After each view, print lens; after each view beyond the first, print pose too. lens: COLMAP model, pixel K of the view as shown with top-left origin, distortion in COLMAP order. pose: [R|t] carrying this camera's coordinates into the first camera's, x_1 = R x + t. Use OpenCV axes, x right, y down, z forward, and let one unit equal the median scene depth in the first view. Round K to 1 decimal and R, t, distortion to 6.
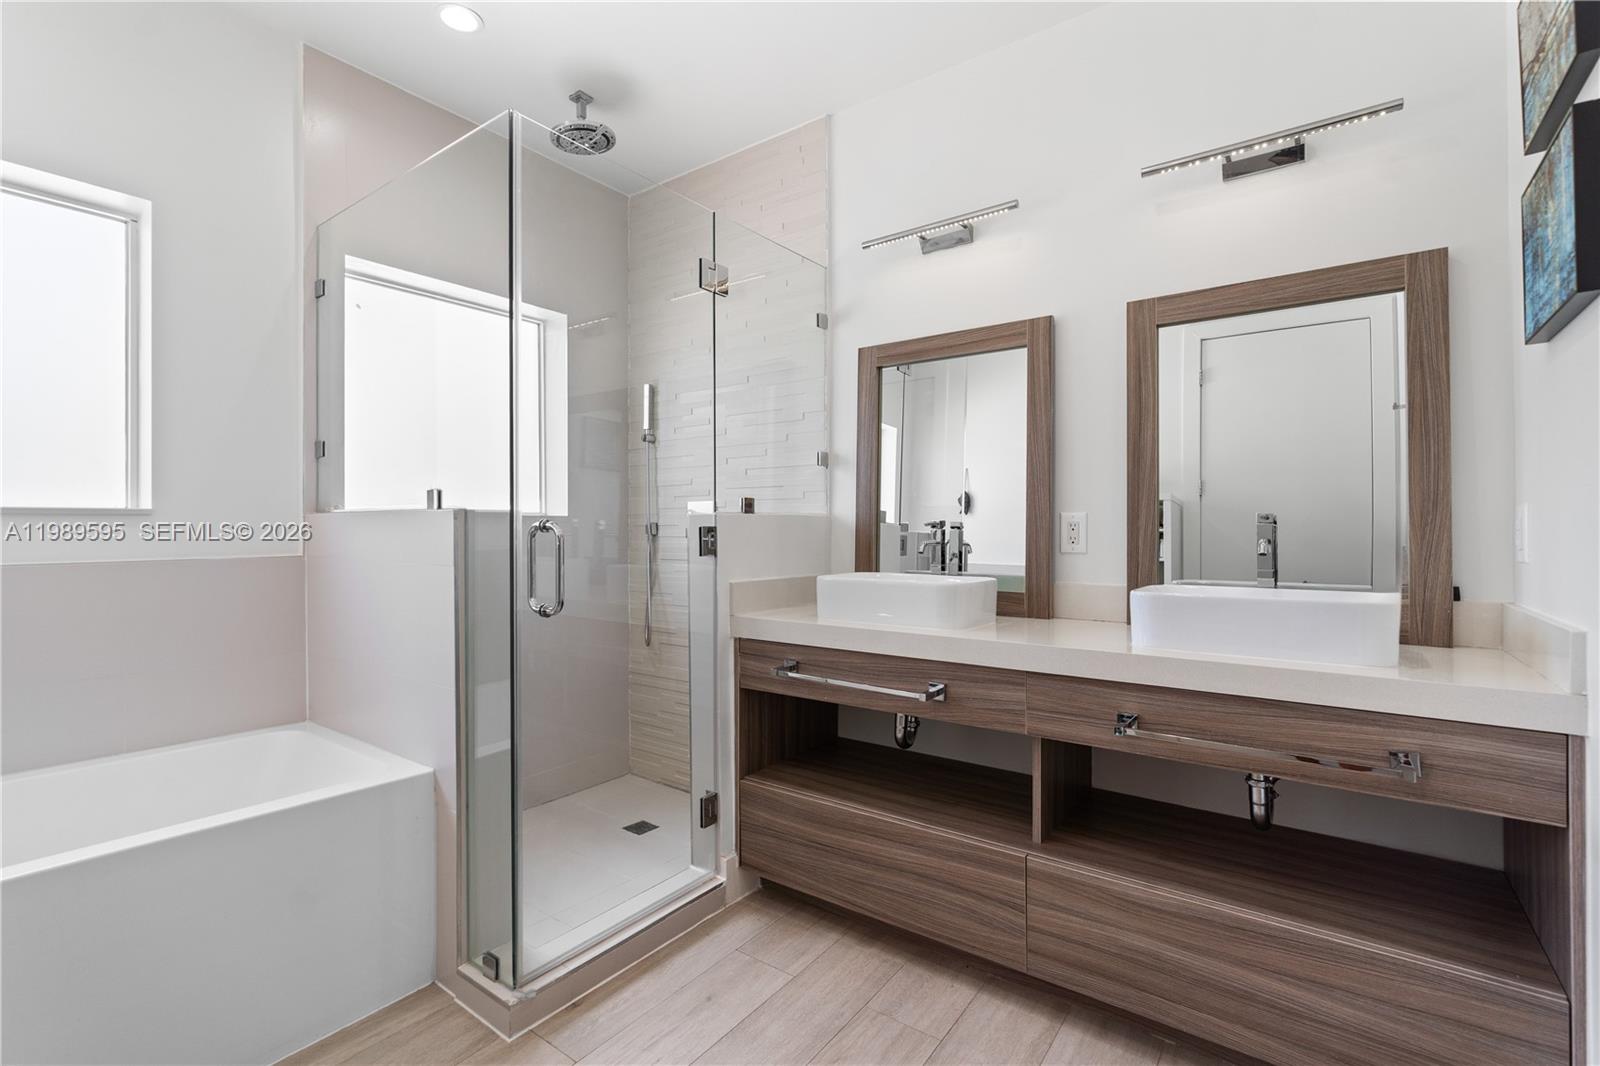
lens RADIAL K [[728.4, 0, 798.8], [0, 728.4, 525.2], [0, 0, 1]] dist [-0.005499, 0.003126]
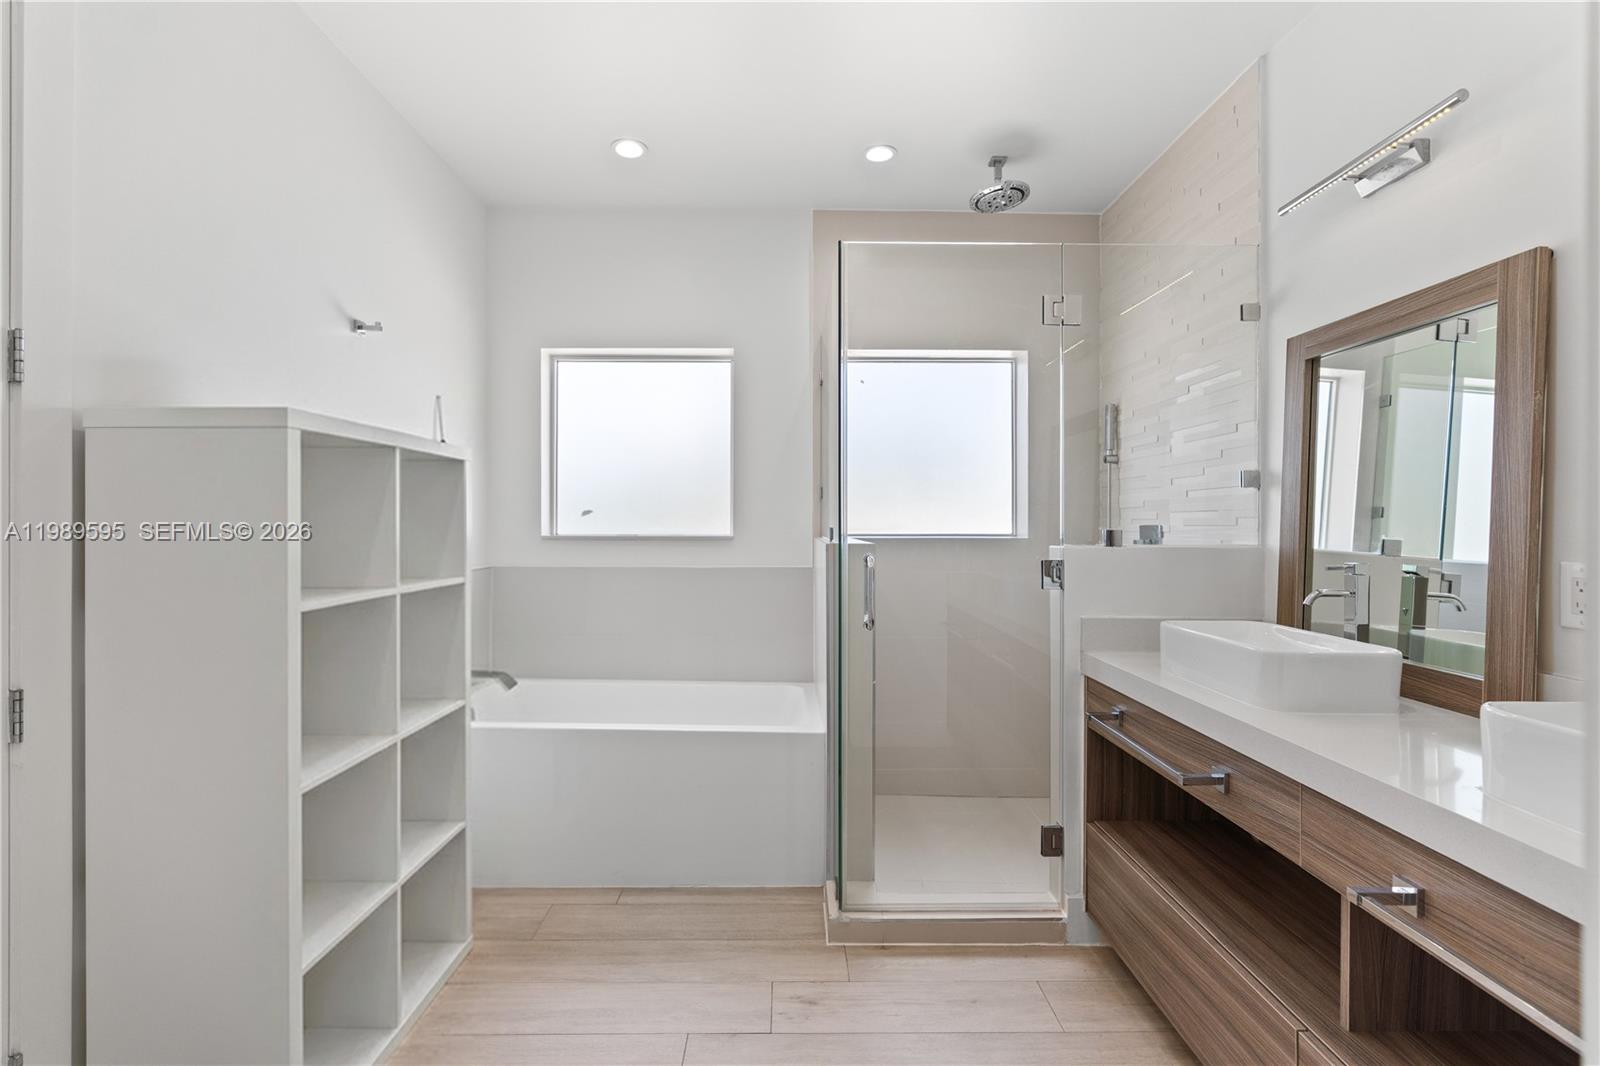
lens RADIAL K [[728.4, 0, 799.5], [0, 728.4, 528.5], [0, 0, 1]] dist [-0.005499, 0.003126]
pose [[0.602577, 0.009991, -0.797998, 0.460300], [-0.004815, 0.999949, 0.008884, -0.047784], [0.798046, -0.001511, 0.602595, 0.114179]]
